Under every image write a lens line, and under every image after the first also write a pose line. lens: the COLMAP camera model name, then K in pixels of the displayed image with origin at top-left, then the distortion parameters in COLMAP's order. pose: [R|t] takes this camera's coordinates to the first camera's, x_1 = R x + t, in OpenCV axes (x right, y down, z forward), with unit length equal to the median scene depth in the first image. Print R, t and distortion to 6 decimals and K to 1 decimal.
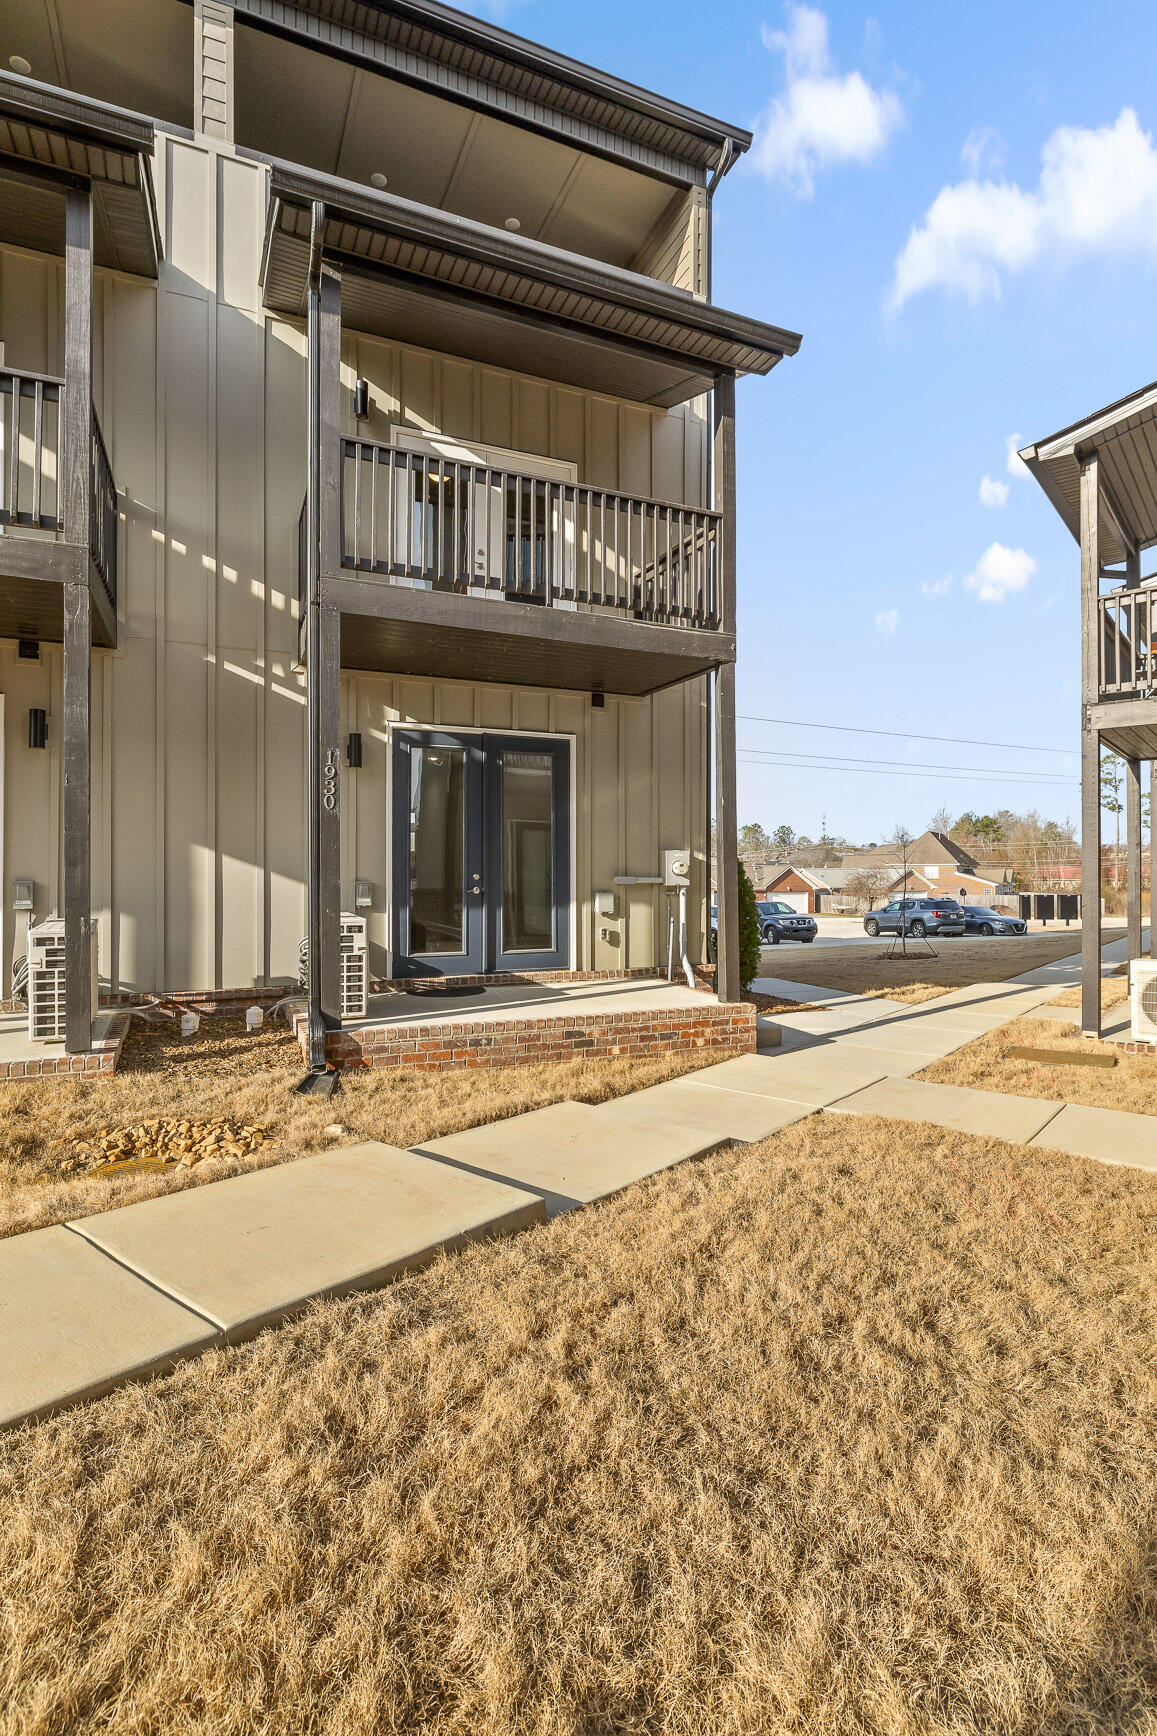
lens RADIAL K [[845.7, 0, 575.8], [0, 845.7, 877.2], [0, 0, 1]] dist [0.000887, 0.000254]
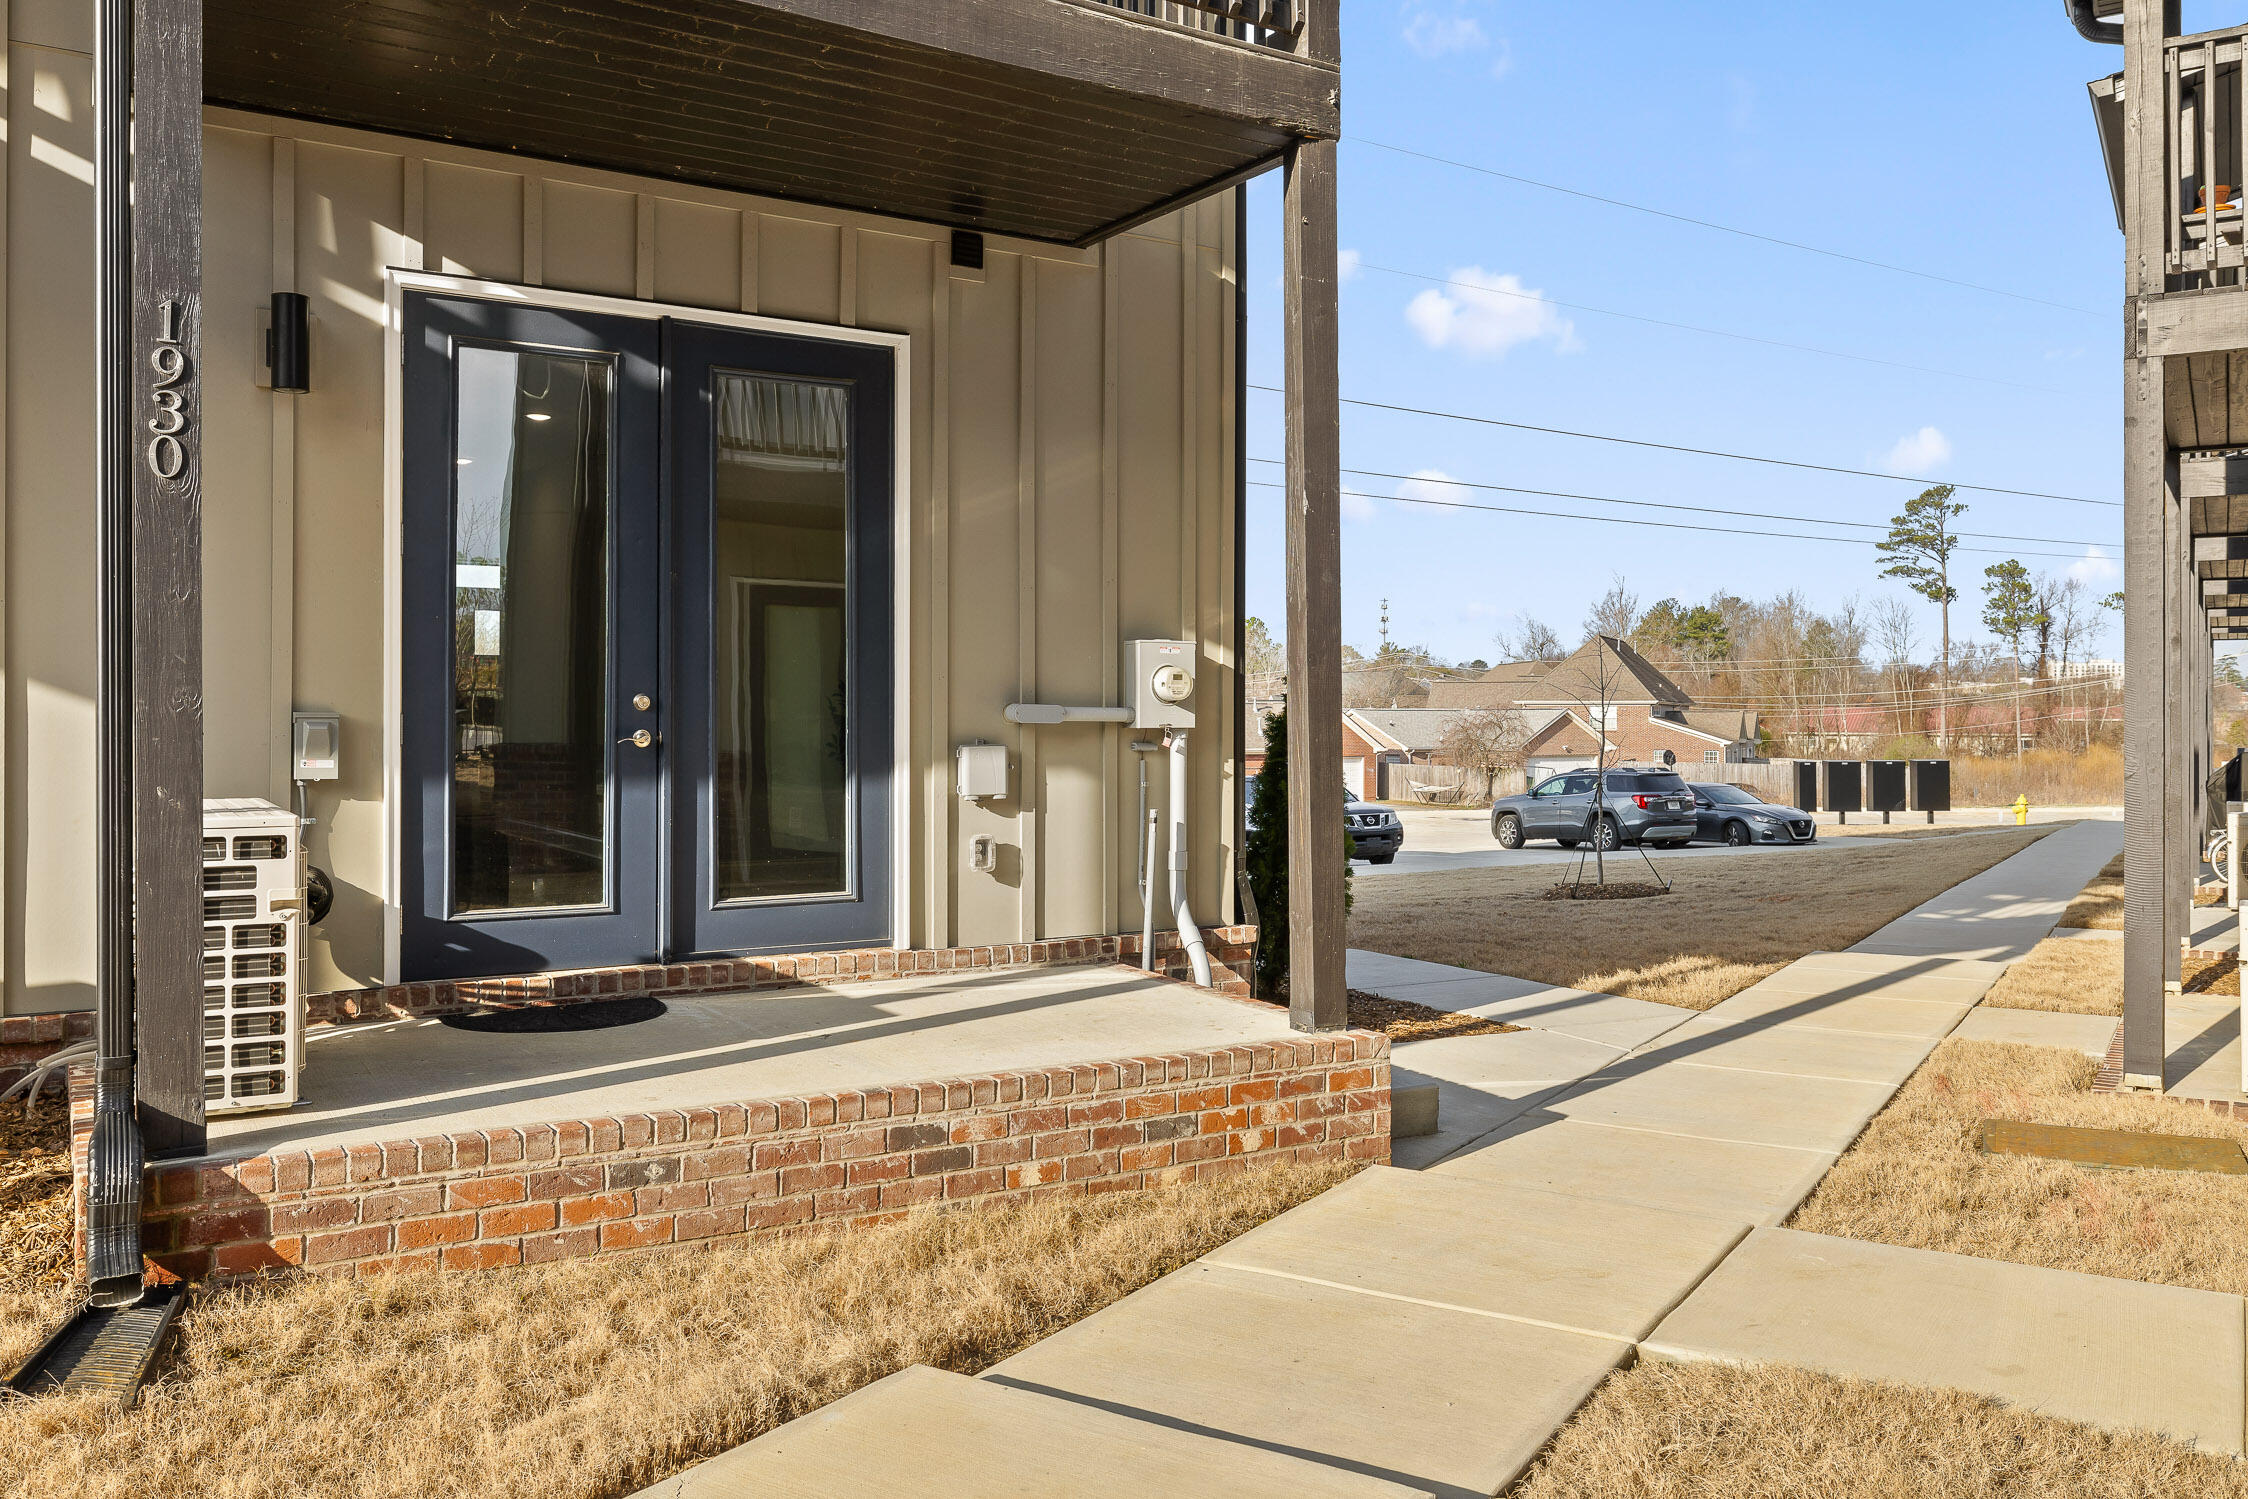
lens RADIAL K [[1738.3, 0, 1121.9], [0, 1738.3, 726.9], [0, 0, 1]] dist [0.006844, -0.013118]
pose [[0.990160, 0.001817, 0.139930, -0.015852], [-0.001644, 0.999998, -0.001354, 0.011516], [-0.139933, 0.001111, 0.990160, 0.217801]]
